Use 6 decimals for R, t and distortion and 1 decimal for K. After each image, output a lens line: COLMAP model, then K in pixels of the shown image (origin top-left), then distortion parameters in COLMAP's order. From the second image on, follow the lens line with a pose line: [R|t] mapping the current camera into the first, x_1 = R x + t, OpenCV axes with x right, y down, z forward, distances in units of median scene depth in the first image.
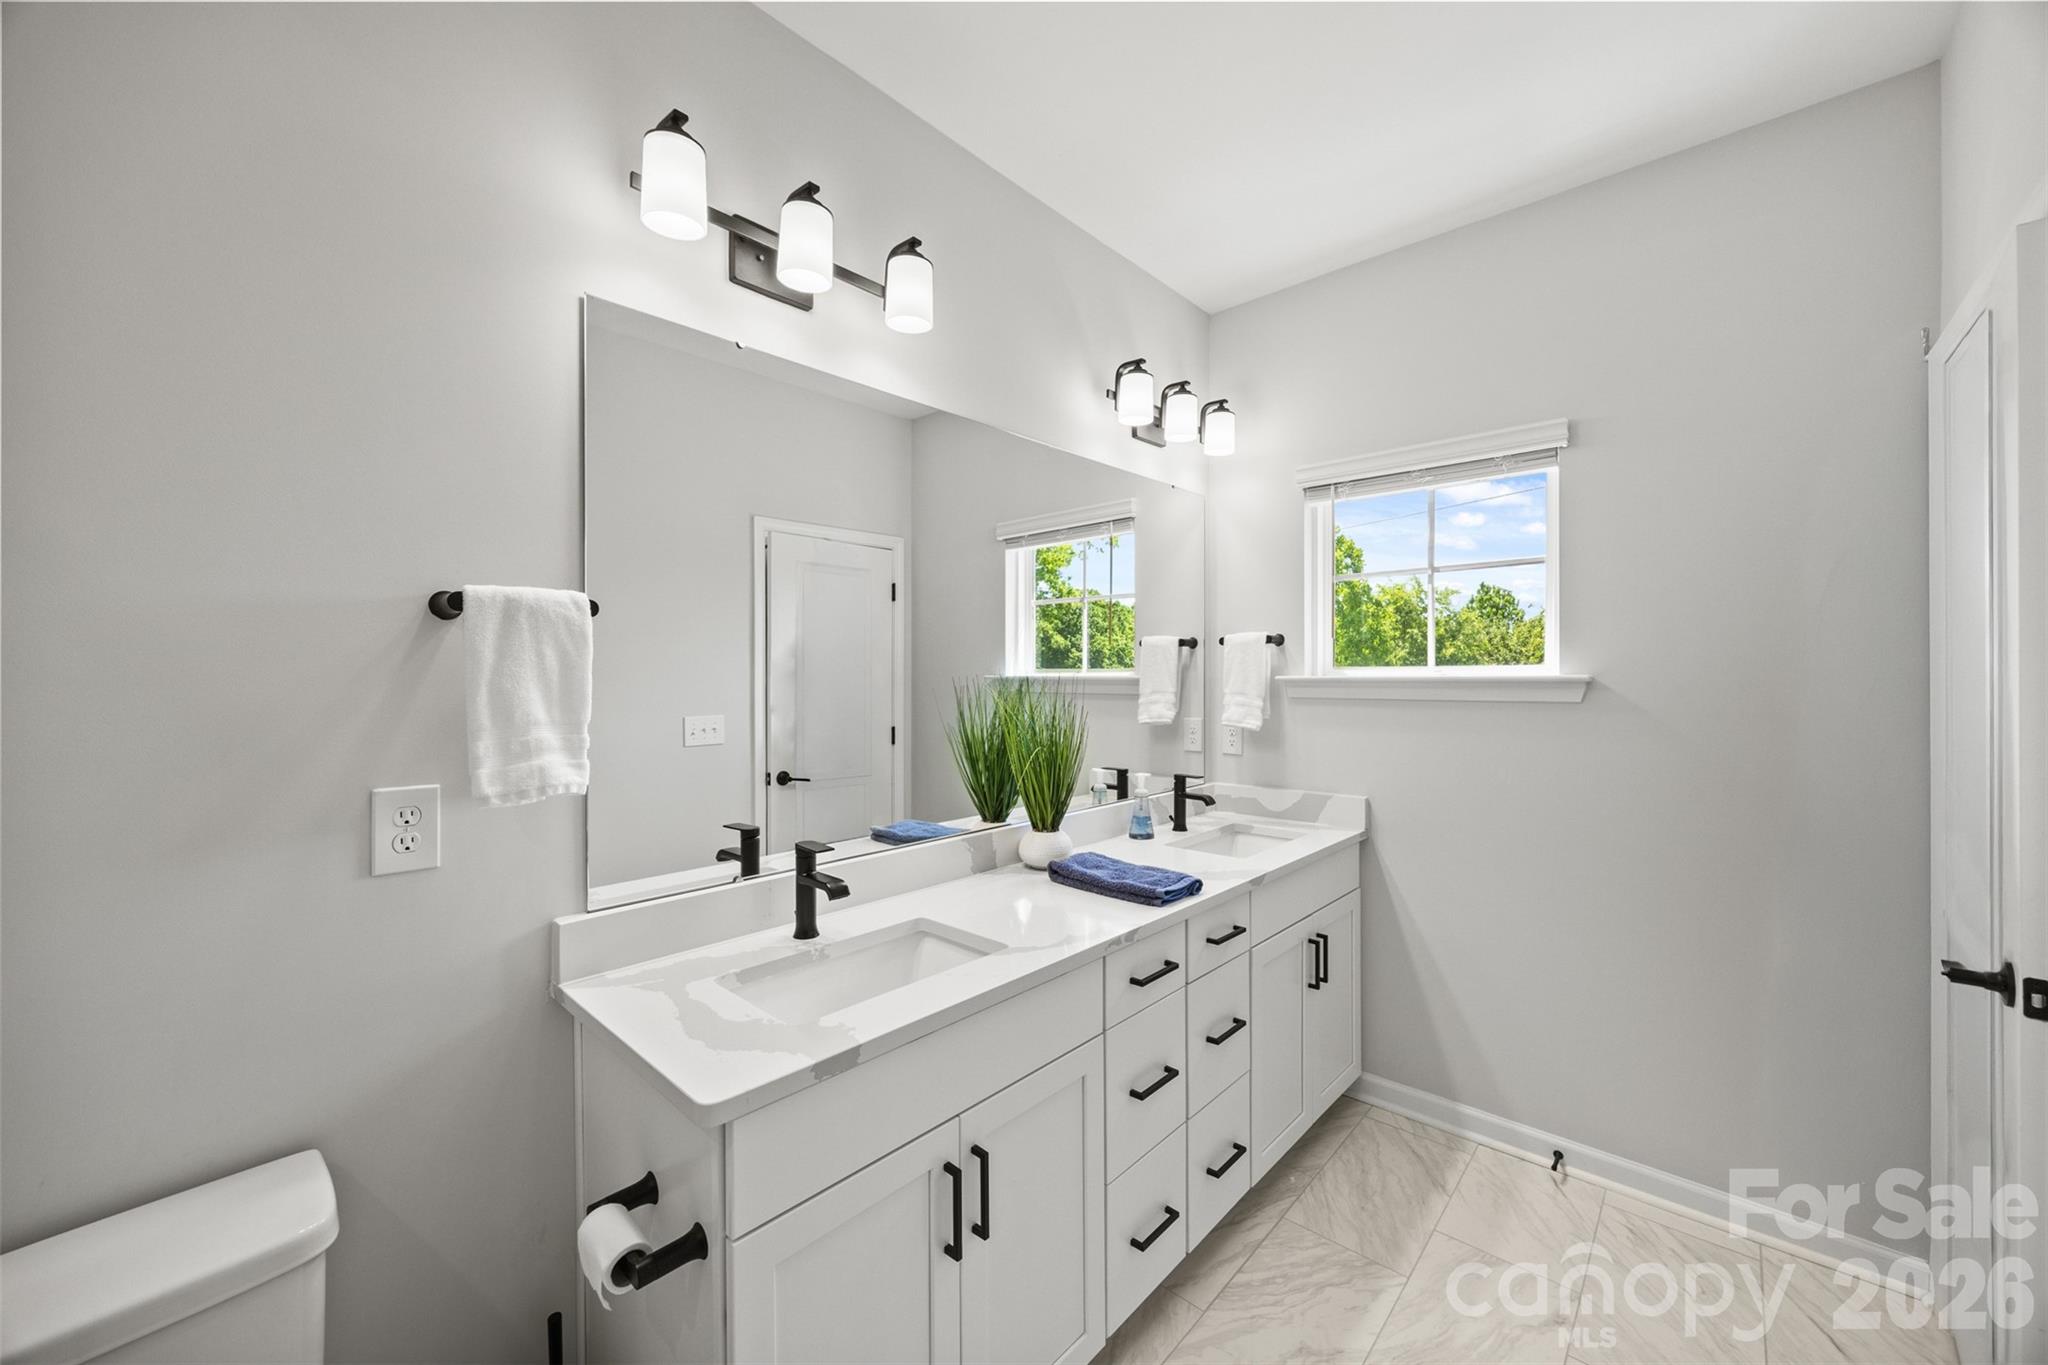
lens RADIAL K [[773.9, 0, 1035.7], [0, 773.9, 679.3], [0, 0, 1]] dist [-0.002827, -0.000576]
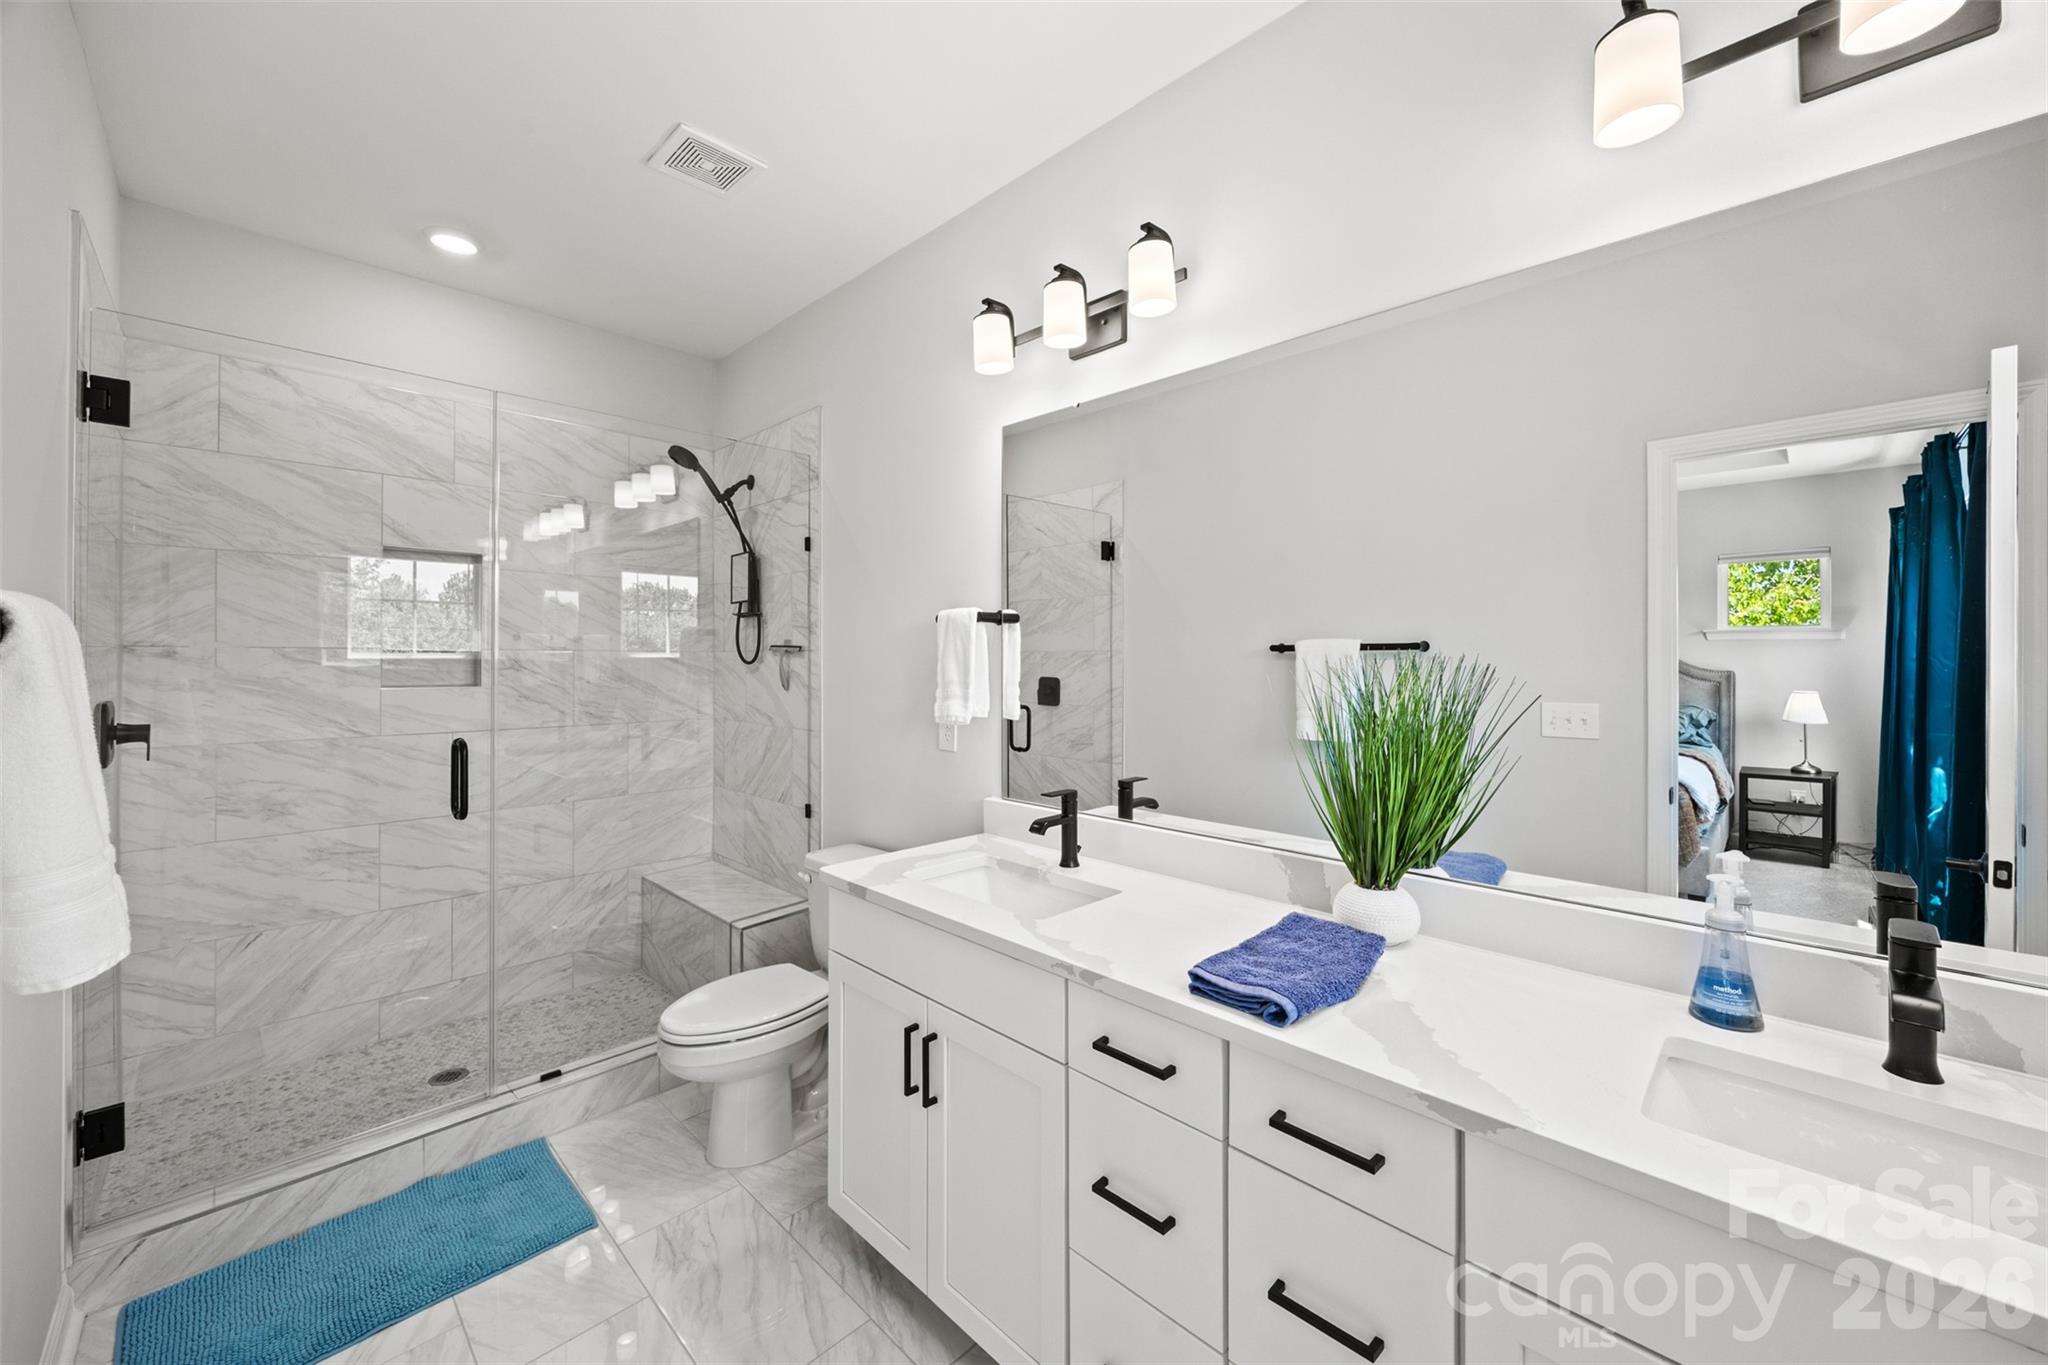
lens RADIAL K [[773.9, 0, 1036.5], [0, 773.9, 666.0], [0, 0, 1]] dist [-0.002827, -0.000576]
pose [[-0.046753, 0.008632, -0.998869, 0.948472], [-0.001833, 0.999960, 0.008727, 0.001525], [0.998905, 0.002239, -0.046735, 1.007904]]
